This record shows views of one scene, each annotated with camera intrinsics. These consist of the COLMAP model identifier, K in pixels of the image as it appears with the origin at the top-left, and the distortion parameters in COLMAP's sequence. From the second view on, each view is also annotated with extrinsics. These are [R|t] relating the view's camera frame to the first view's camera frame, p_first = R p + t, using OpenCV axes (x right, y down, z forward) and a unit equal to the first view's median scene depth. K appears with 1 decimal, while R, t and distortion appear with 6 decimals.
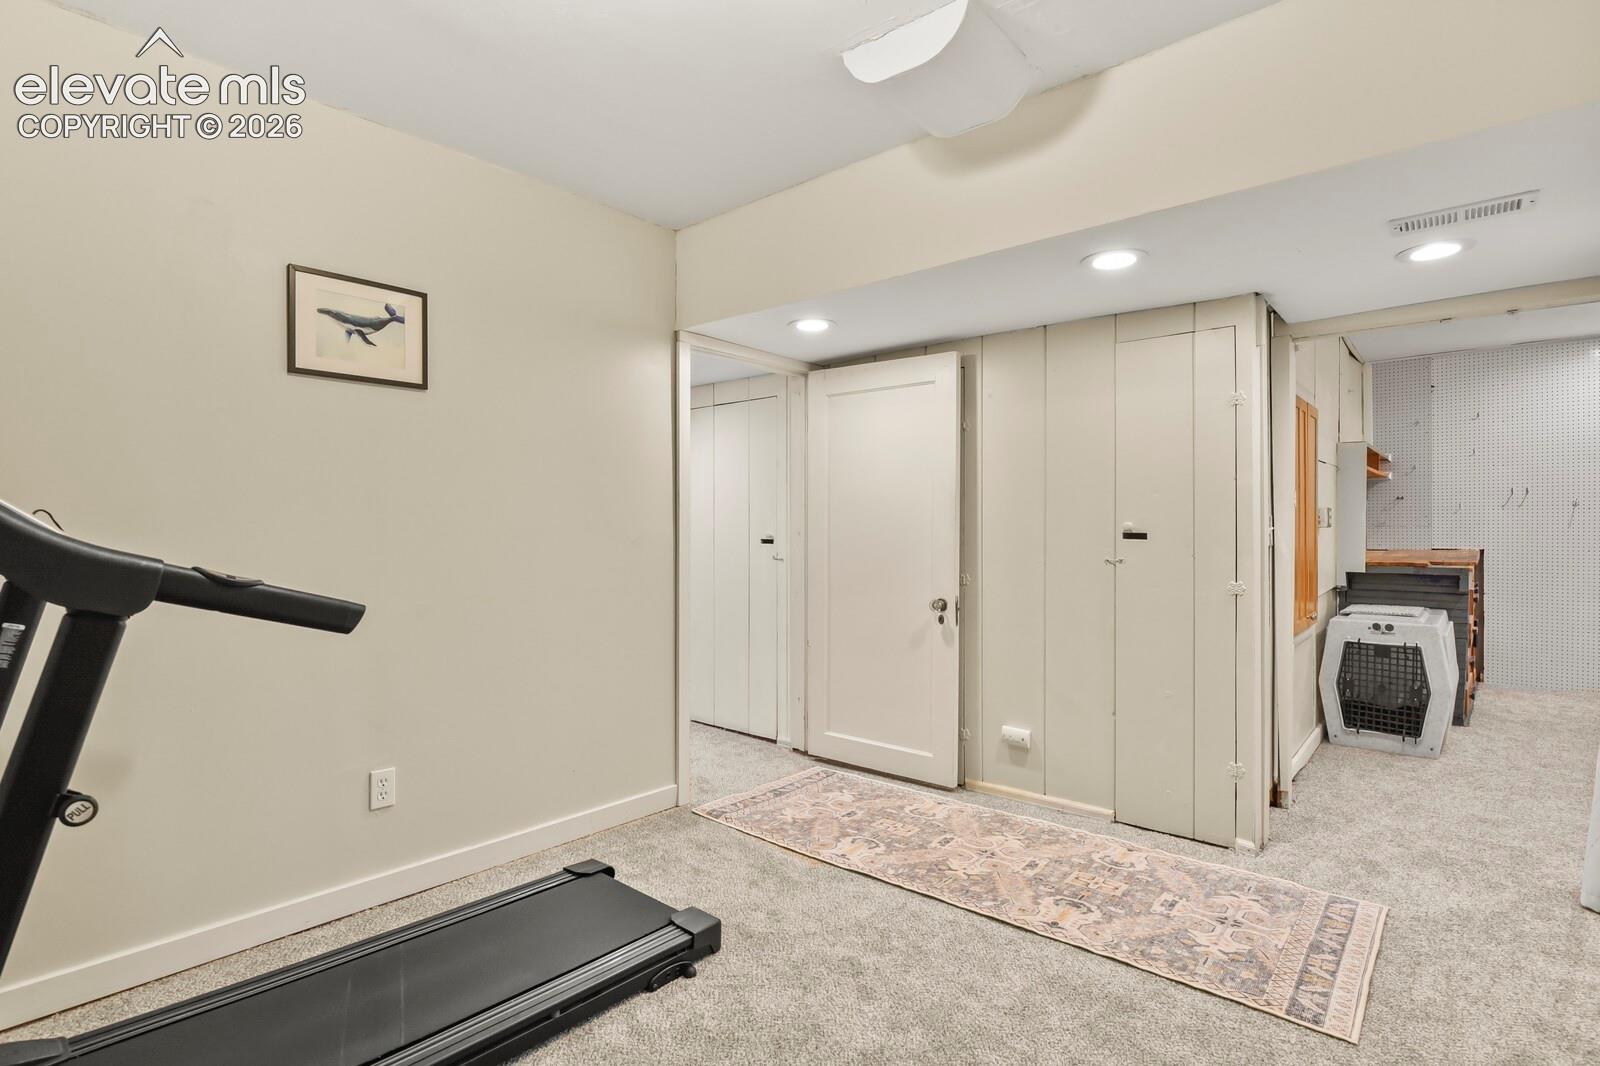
lens RADIAL K [[779.8, 0, 809.5], [0, 779.8, 529.2], [0, 0, 1]] dist [-0.005043, -0.007228]
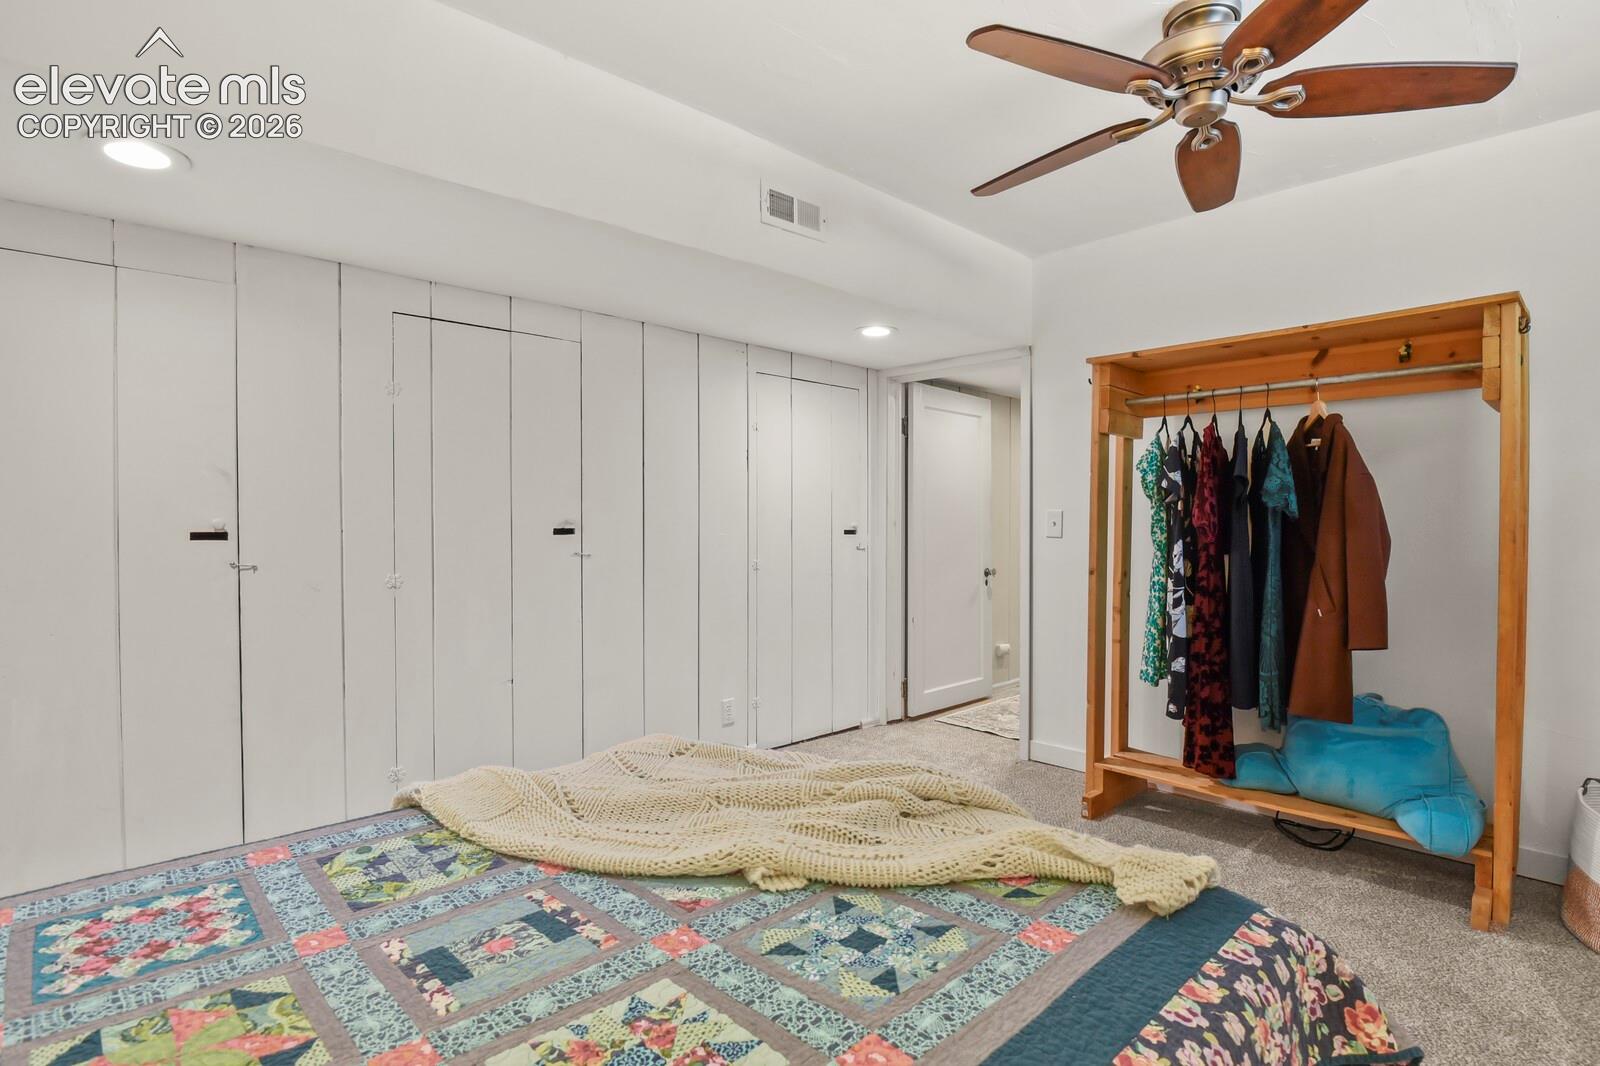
lens RADIAL K [[779.8, 0, 809.5], [0, 779.8, 529.2], [0, 0, 1]] dist [-0.005043, -0.007228]
pose [[0.111609, -0.003815, 0.993745, -1.071376], [0.005432, 0.999980, 0.003229, 0.008389], [-0.993737, 0.005038, 0.111628, 0.949101]]
